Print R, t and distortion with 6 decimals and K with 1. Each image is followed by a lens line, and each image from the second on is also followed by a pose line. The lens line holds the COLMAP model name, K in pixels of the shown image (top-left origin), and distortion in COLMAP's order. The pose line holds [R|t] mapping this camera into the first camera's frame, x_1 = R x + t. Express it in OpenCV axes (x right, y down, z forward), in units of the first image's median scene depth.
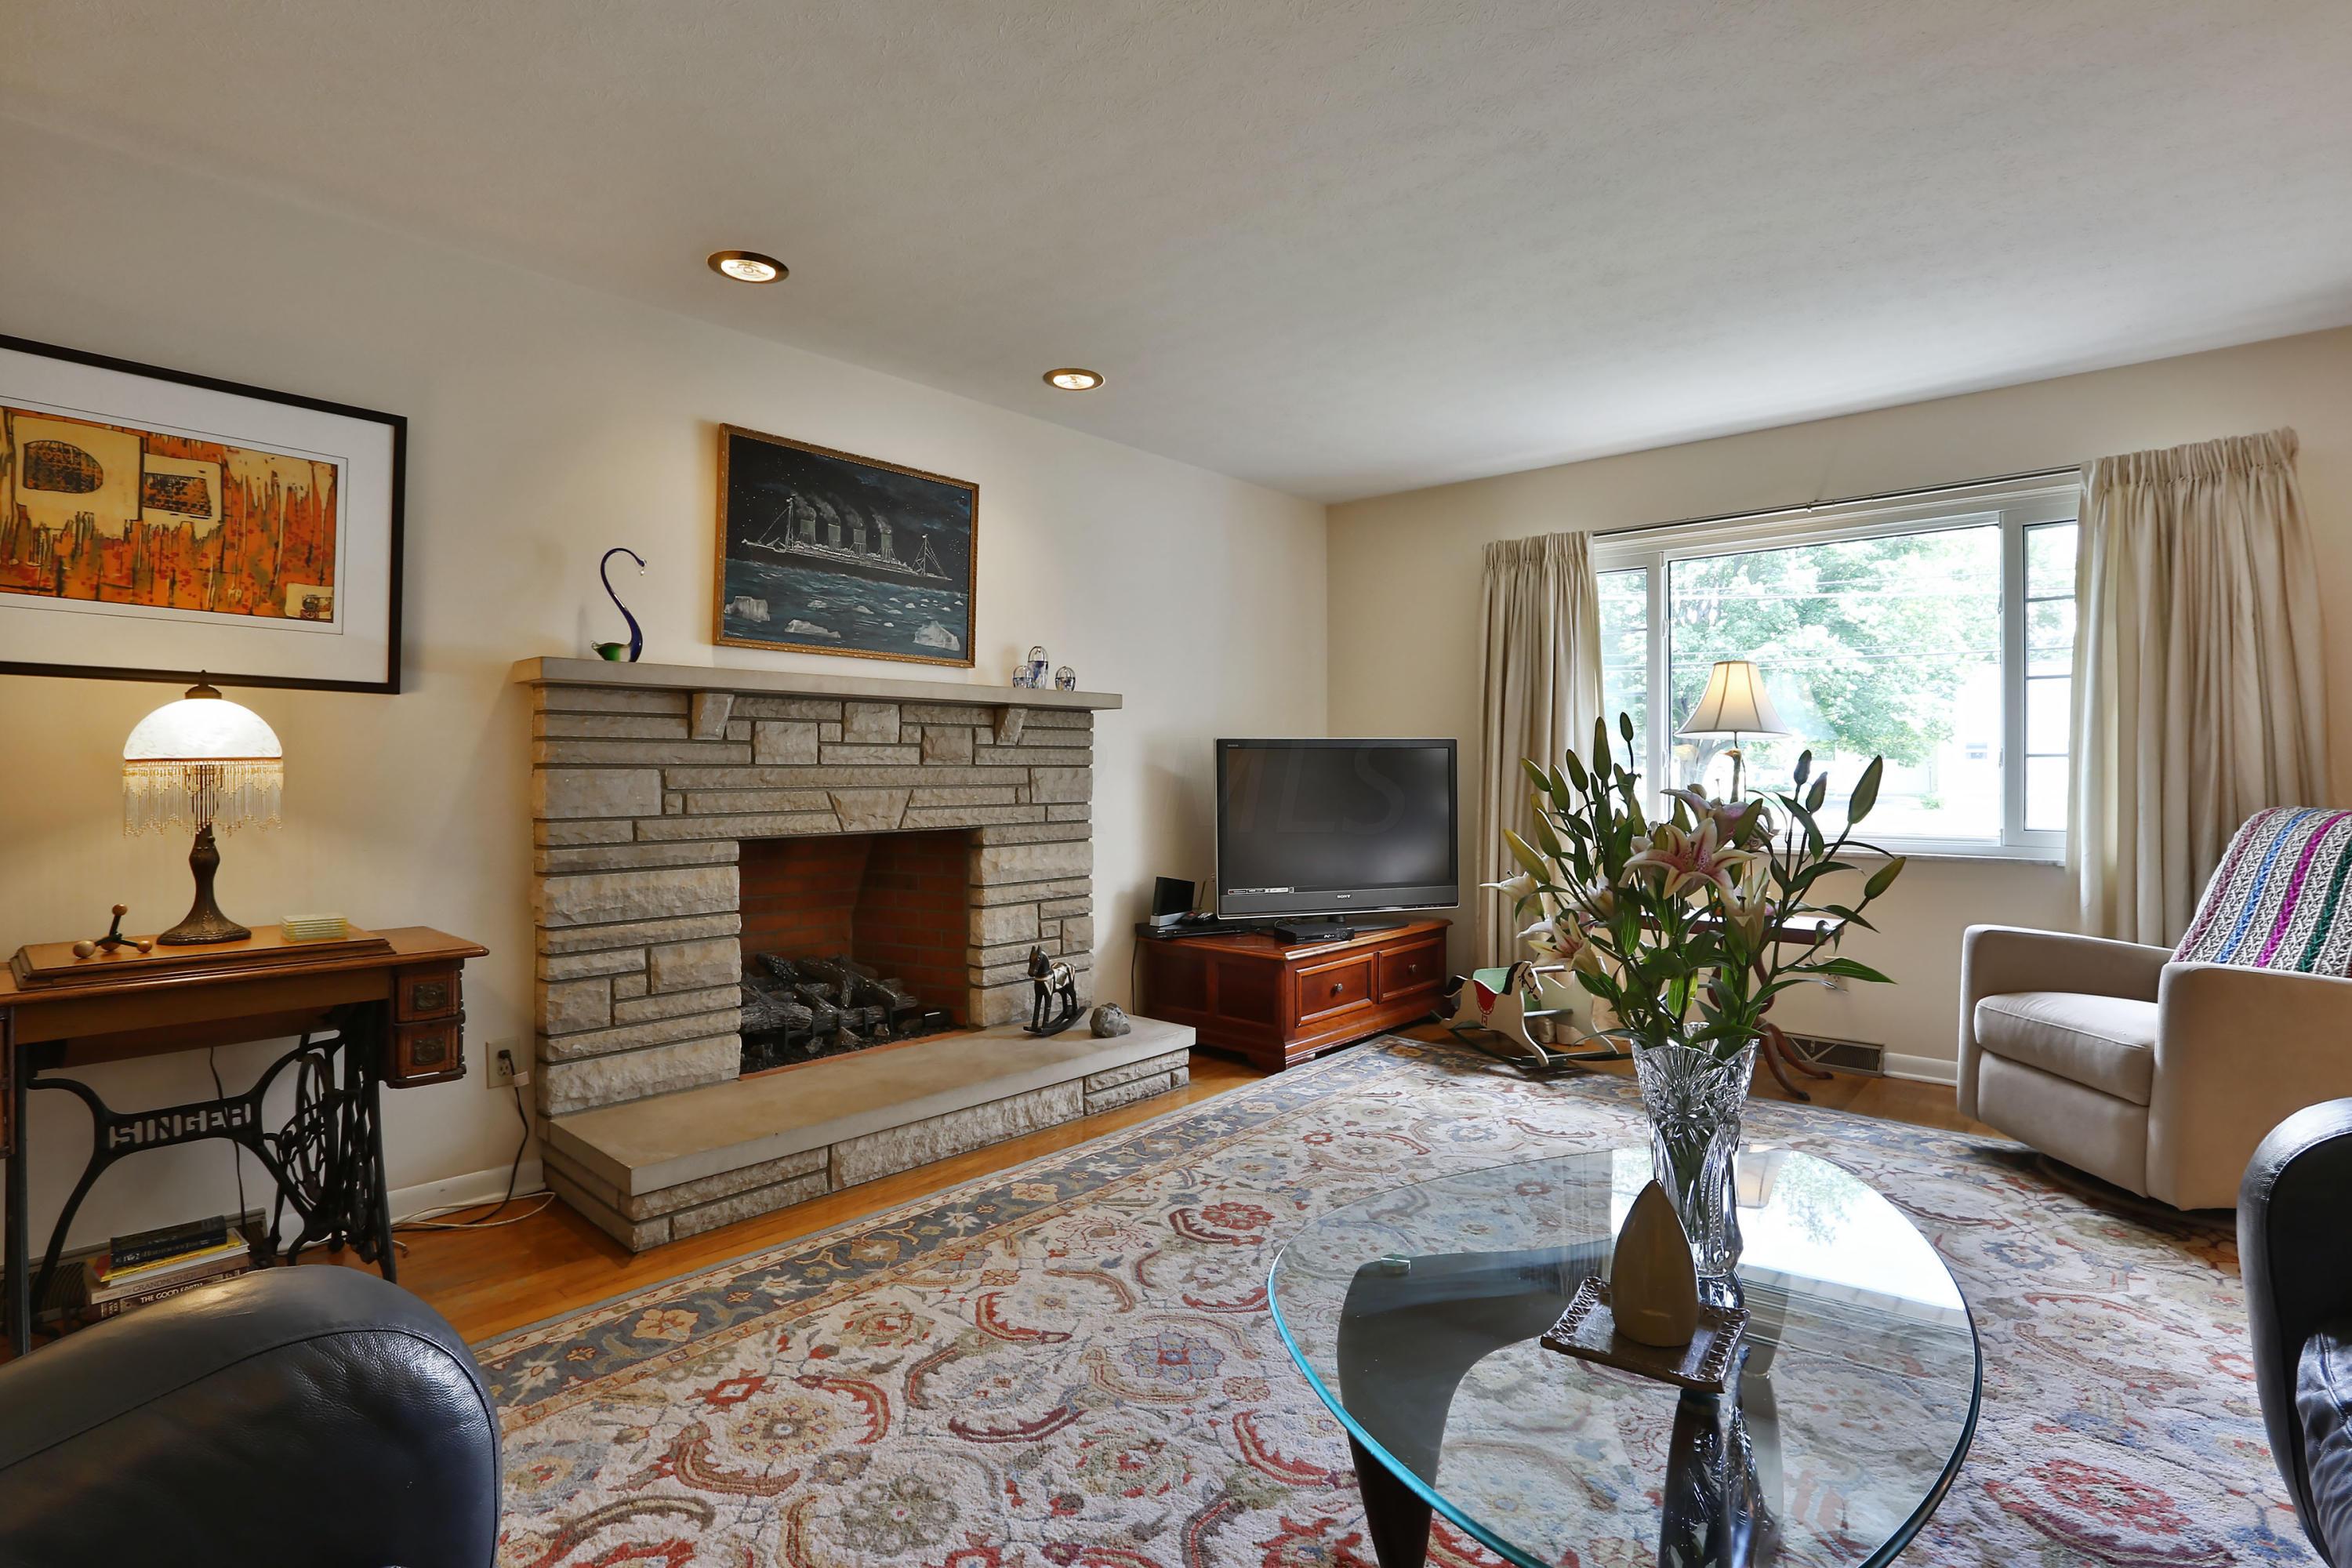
lens RADIAL K [[1131.0, 0, 1160.4], [0, 1131.0, 768.9], [0, 0, 1]] dist [-0.066880, 0.032411]
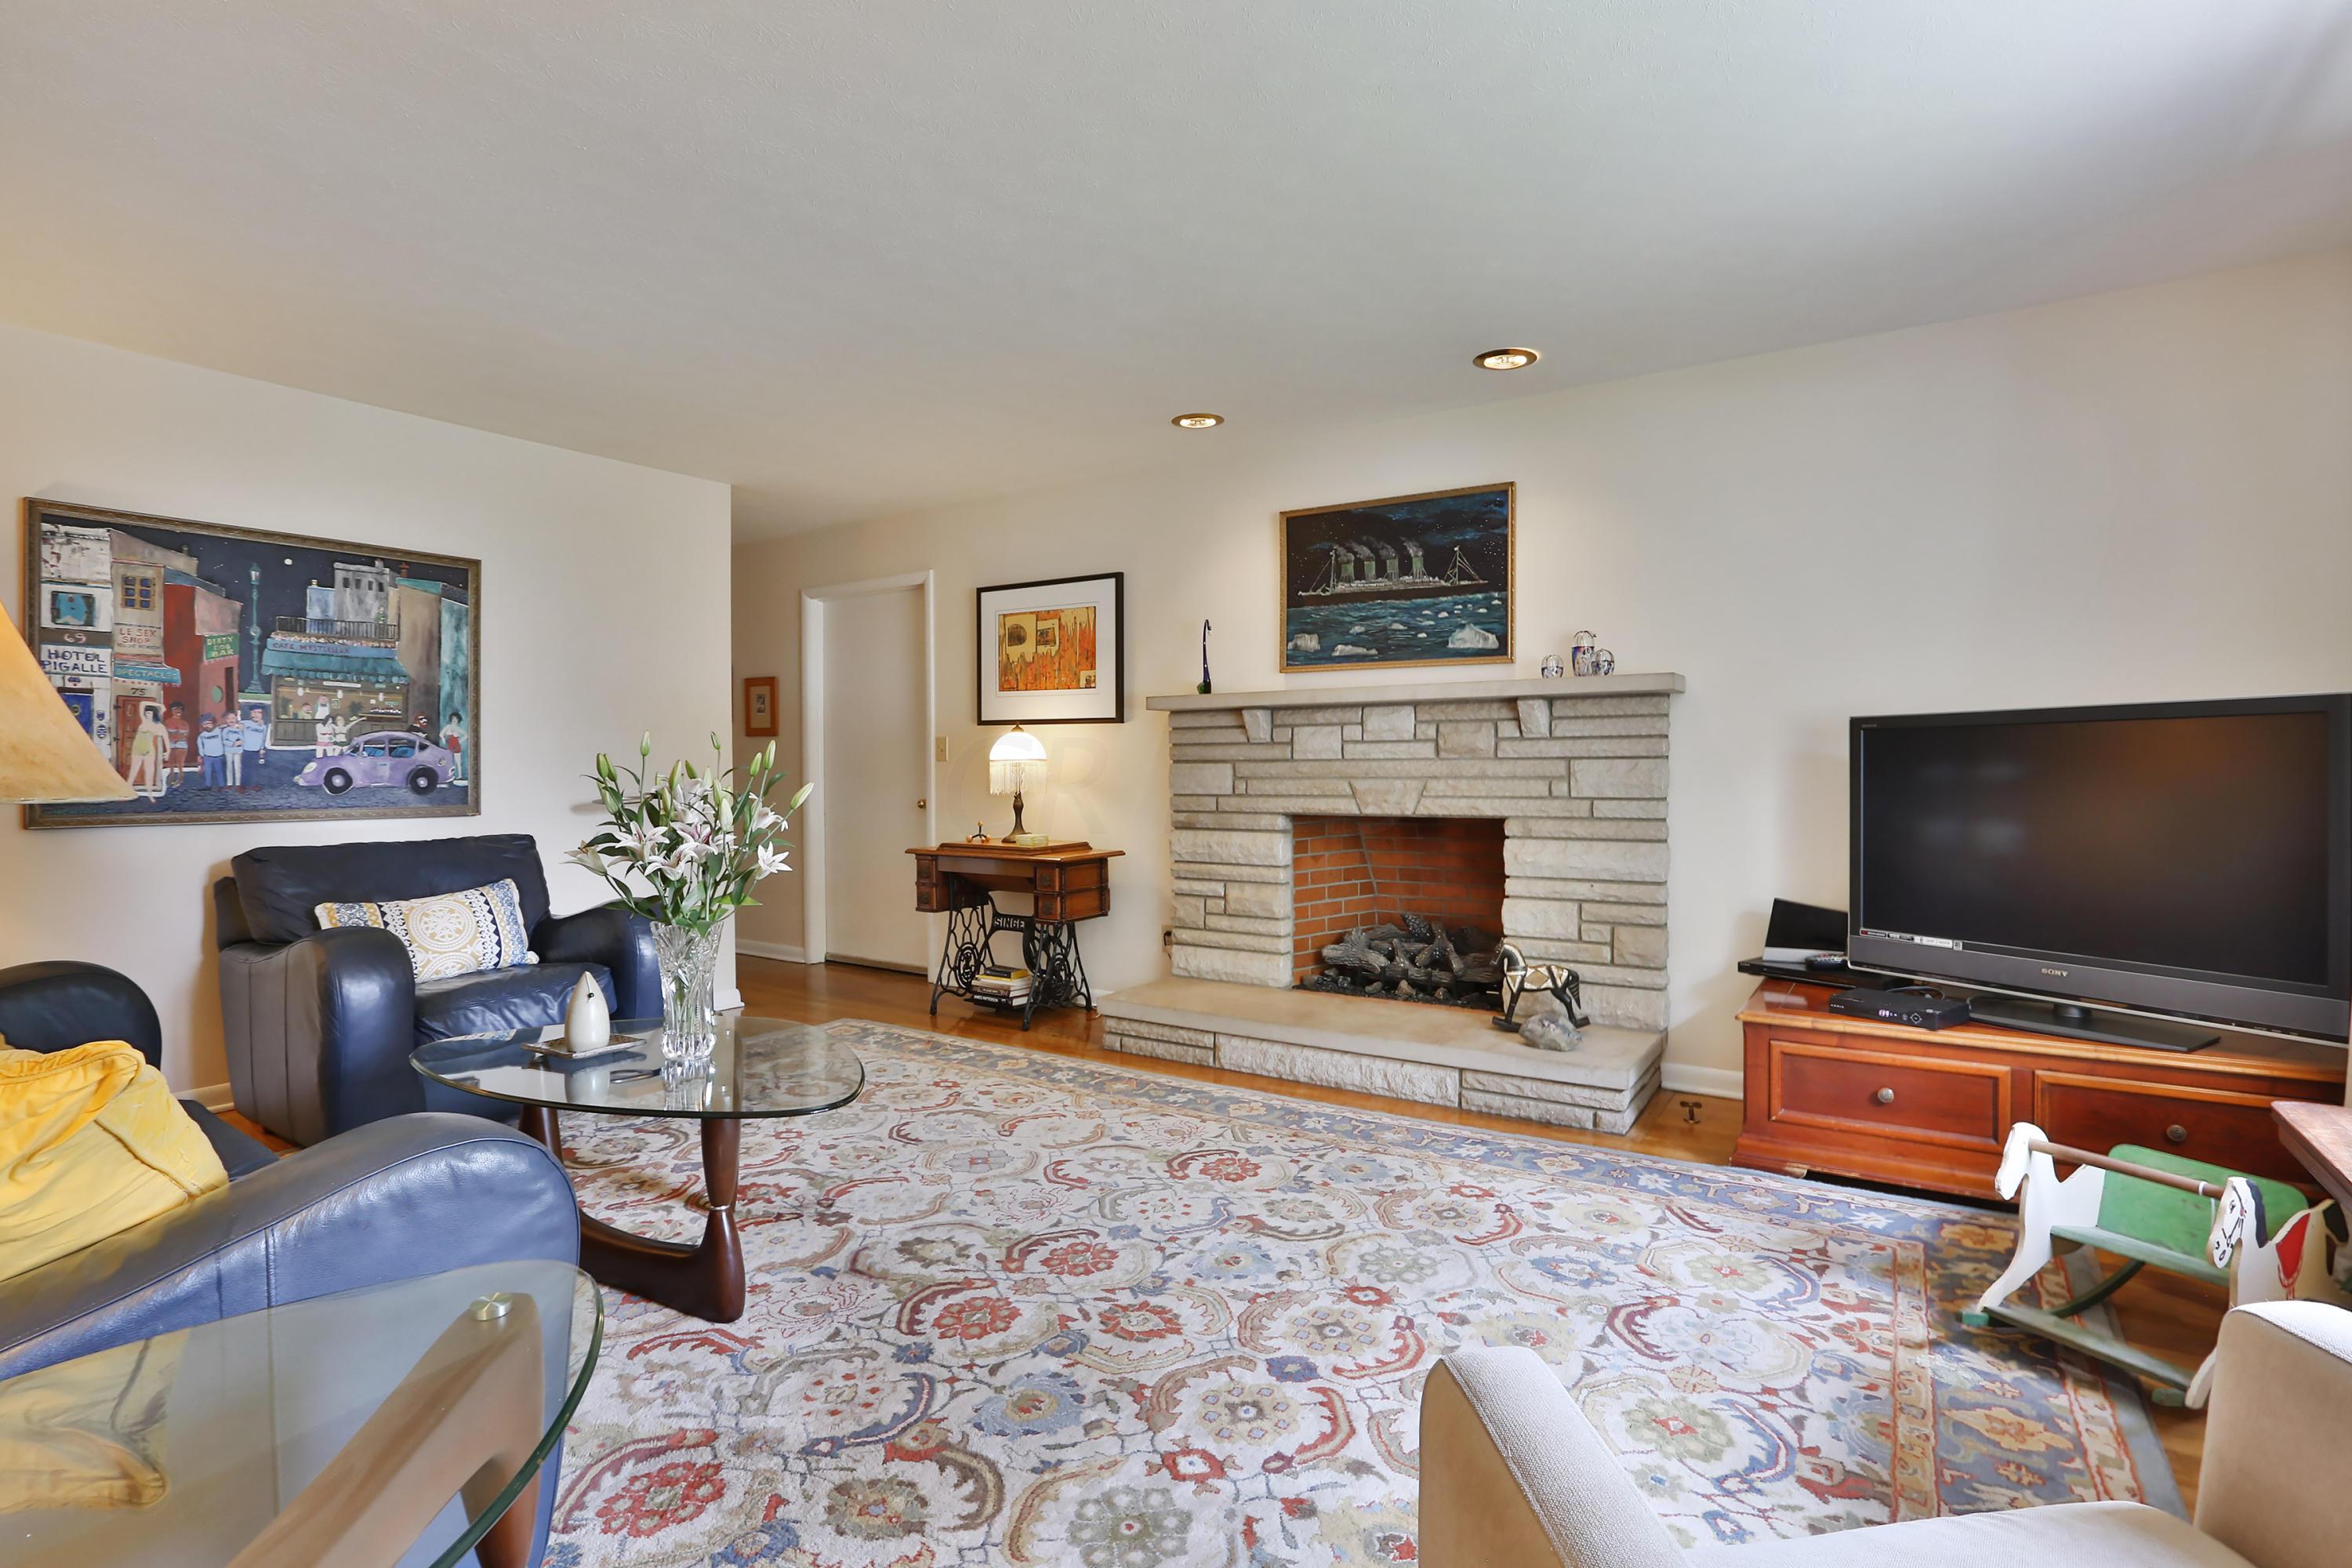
lens RADIAL K [[1131.0, 0, 1160.4], [0, 1131.0, 768.9], [0, 0, 1]] dist [-0.066880, 0.032411]
pose [[0.136986, 0.003403, -0.990567, 0.977819], [0.005962, 0.999973, 0.004260, 0.000711], [0.990555, -0.006489, 0.136962, 0.666697]]
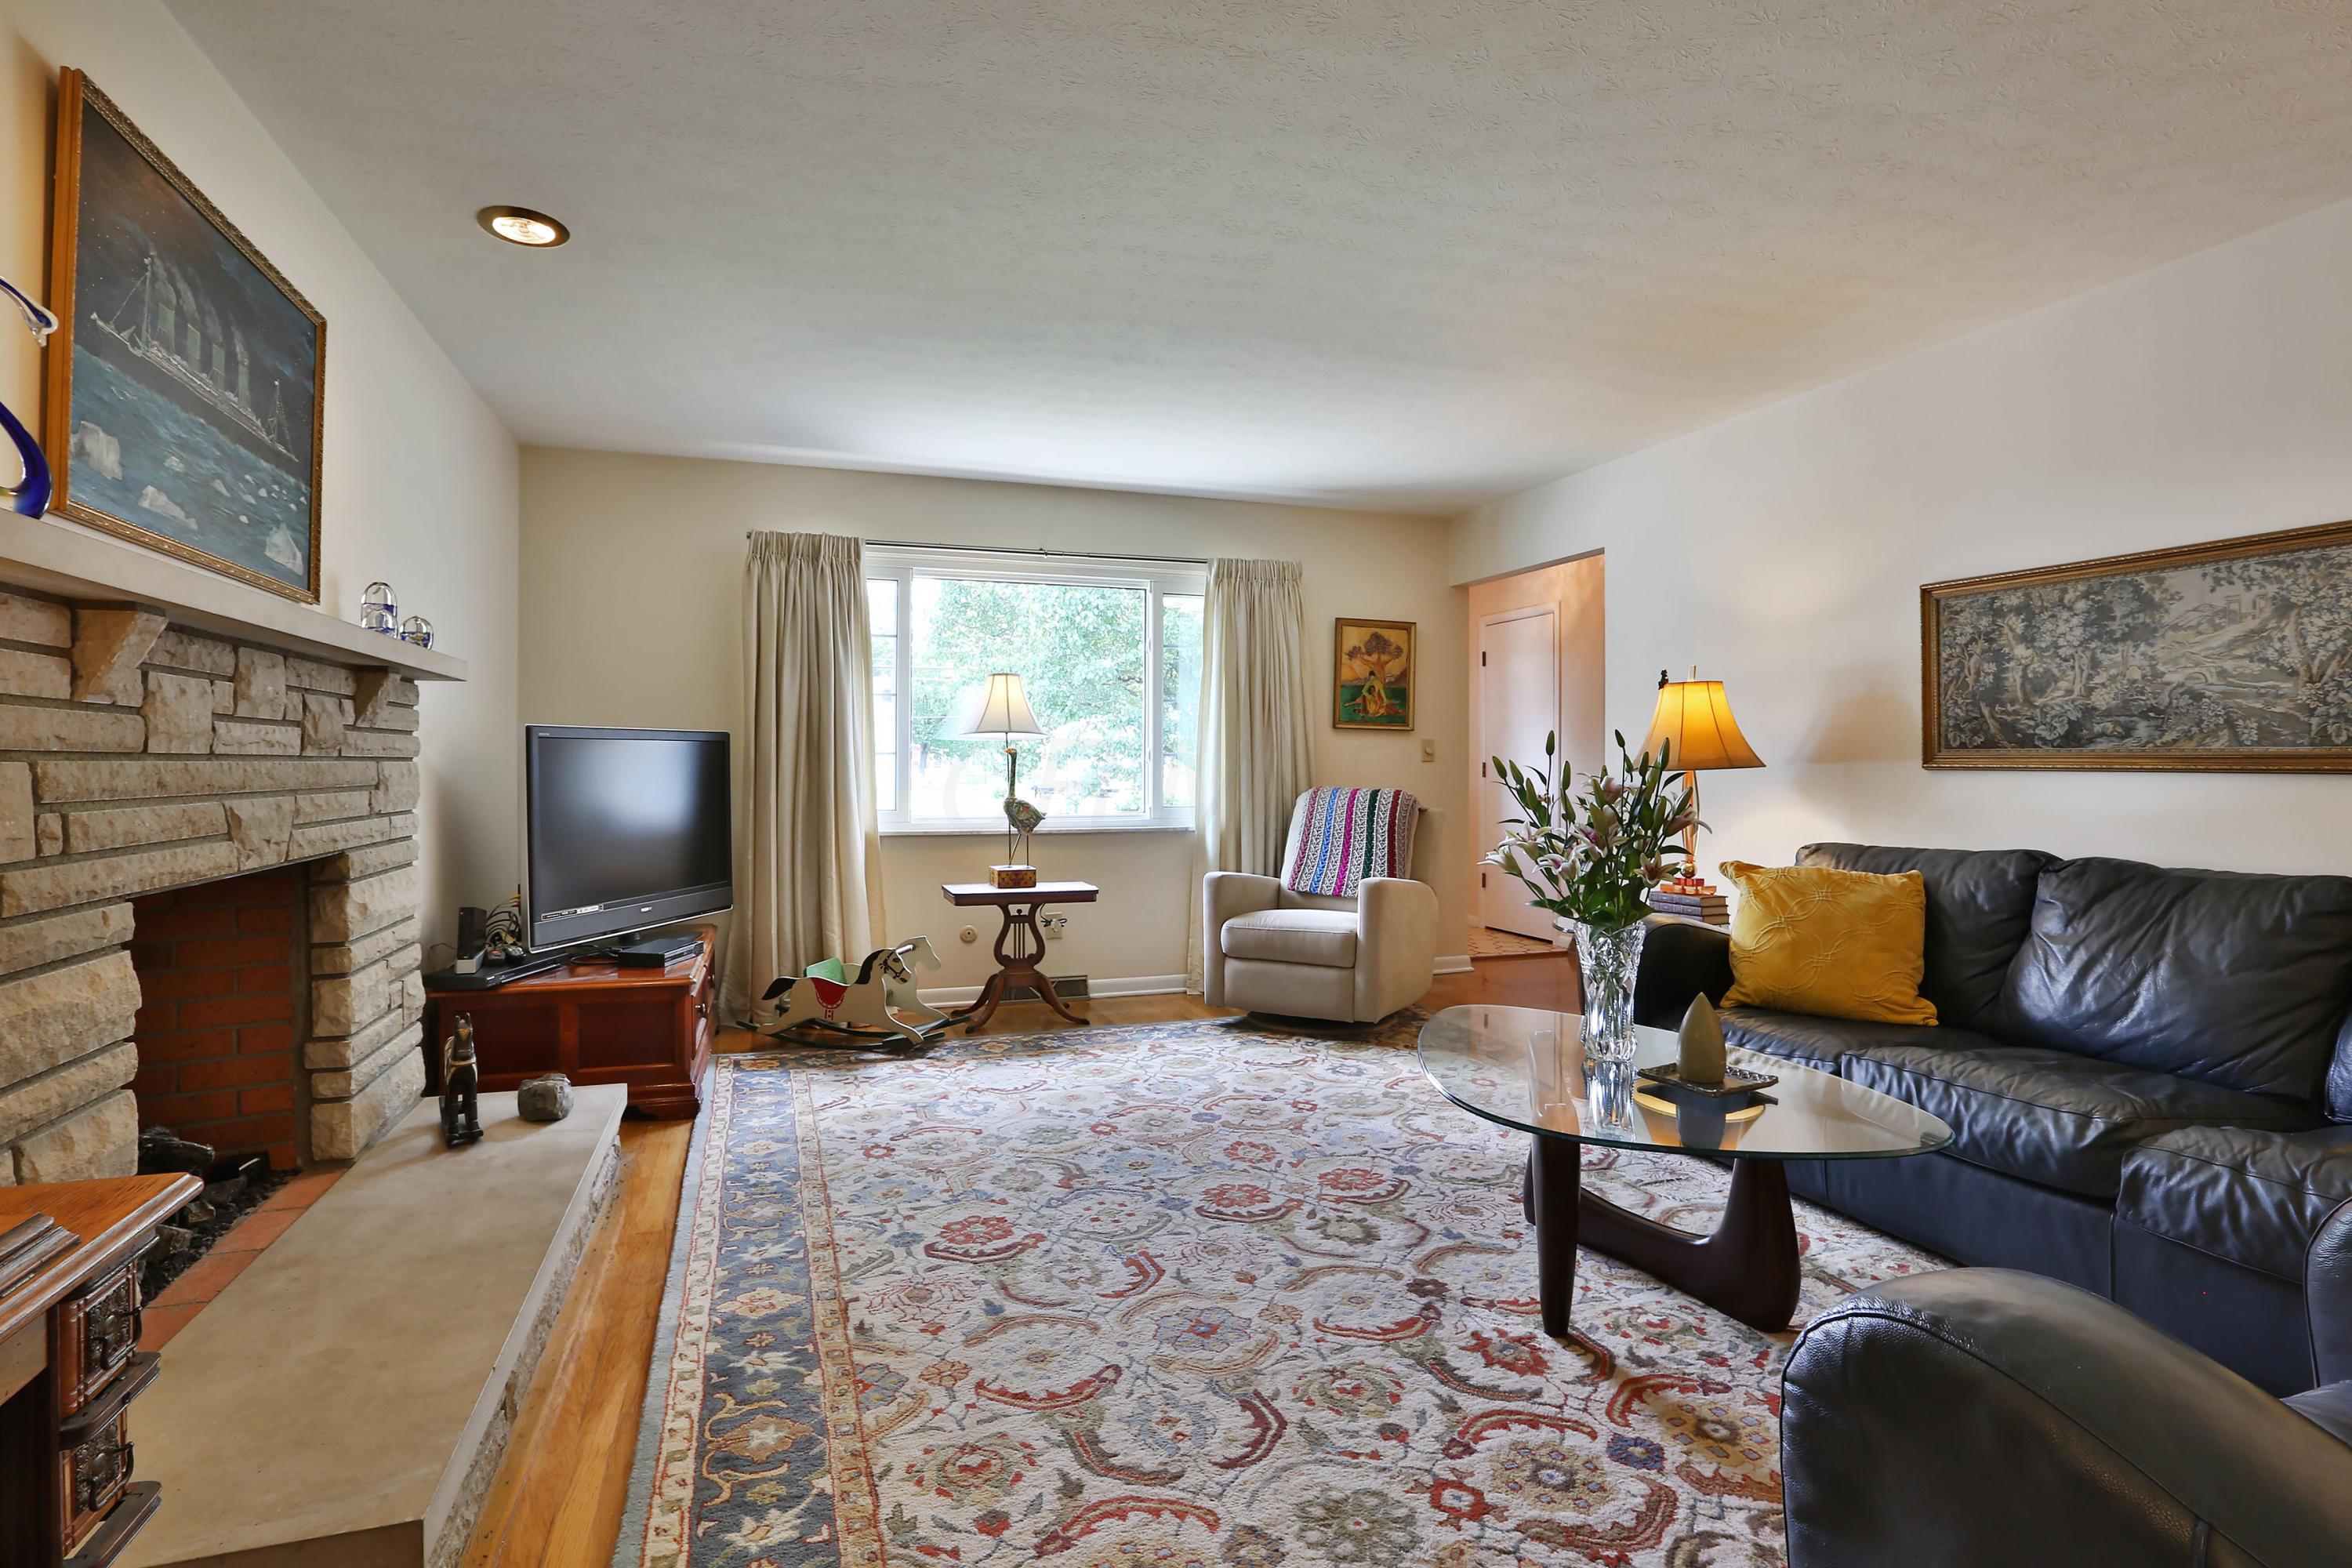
lens RADIAL K [[1131.0, 0, 1160.4], [0, 1131.0, 768.9], [0, 0, 1]] dist [-0.066880, 0.032411]
pose [[0.480399, -0.001914, 0.877048, -0.591283], [-0.001379, 0.999995, 0.002937, 0.001204], [-0.877049, -0.002620, 0.480394, 0.343924]]
